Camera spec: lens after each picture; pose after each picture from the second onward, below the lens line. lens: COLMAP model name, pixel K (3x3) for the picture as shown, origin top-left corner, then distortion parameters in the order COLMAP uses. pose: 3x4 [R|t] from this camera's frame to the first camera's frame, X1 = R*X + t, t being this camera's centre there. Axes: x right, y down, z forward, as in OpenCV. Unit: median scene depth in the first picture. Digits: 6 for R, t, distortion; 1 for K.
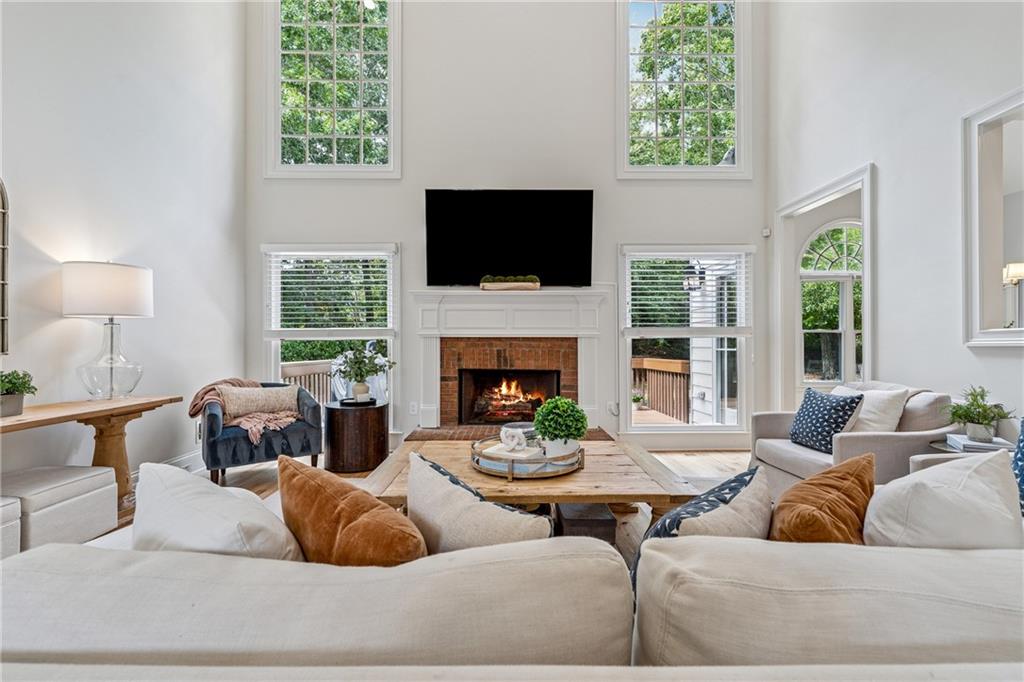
lens RADIAL K [[418.5, 0, 508.7], [0, 418.5, 342.2], [0, 0, 1]] dist [0.004137, -0.000278]
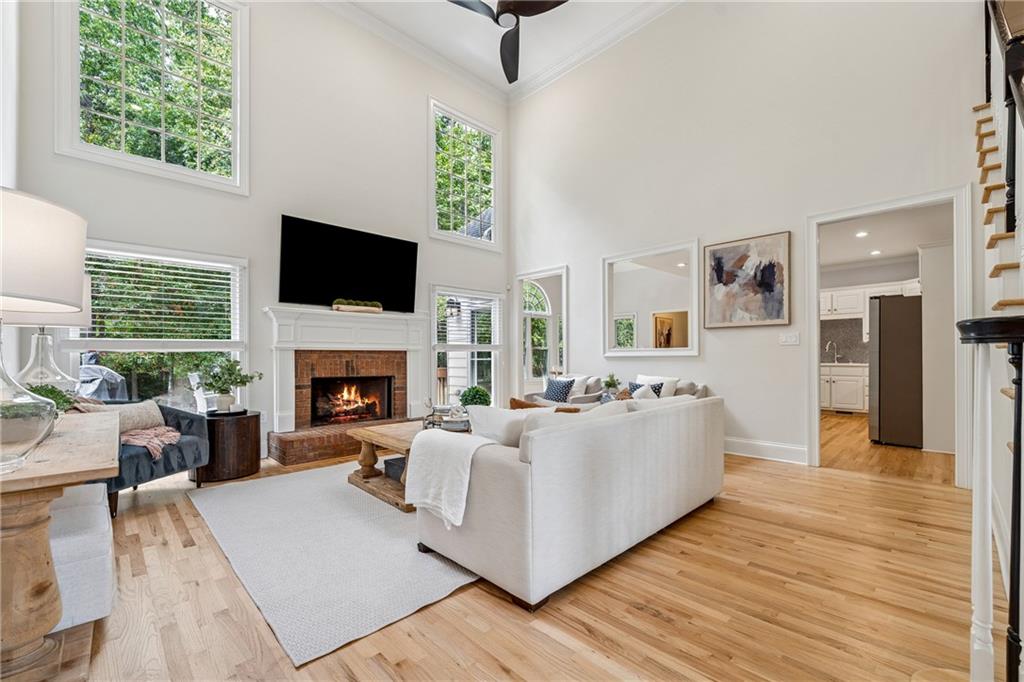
lens RADIAL K [[418.5, 0, 504.8], [0, 418.5, 351.1], [0, 0, 1]] dist [0.004137, -0.000278]
pose [[0.738430, 0.005971, 0.674304, -0.501948], [-0.000453, 0.999965, -0.008358, 0.000188], [-0.674330, 0.005866, 0.738407, -0.194976]]
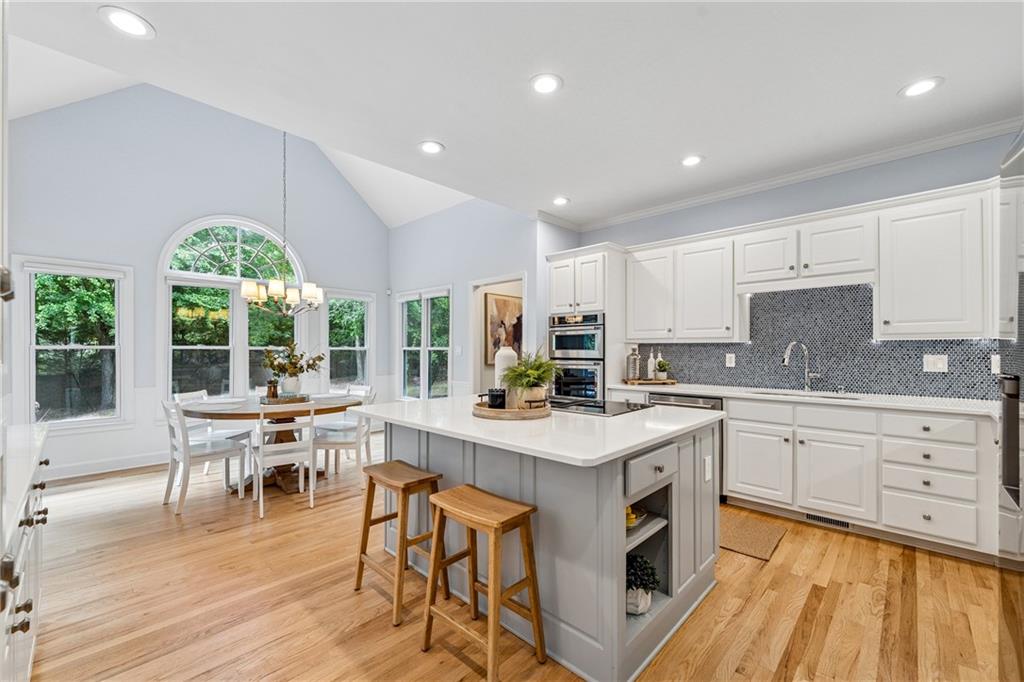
lens RADIAL K [[418.5, 0, 514.5], [0, 418.5, 346.9], [0, 0, 1]] dist [0.004137, -0.000278]
pose [[0.705829, -0.007694, 0.708340, 0.849056], [0.006465, 0.999969, 0.004420, -0.056070], [-0.708353, 0.001460, 0.705857, 0.015411]]
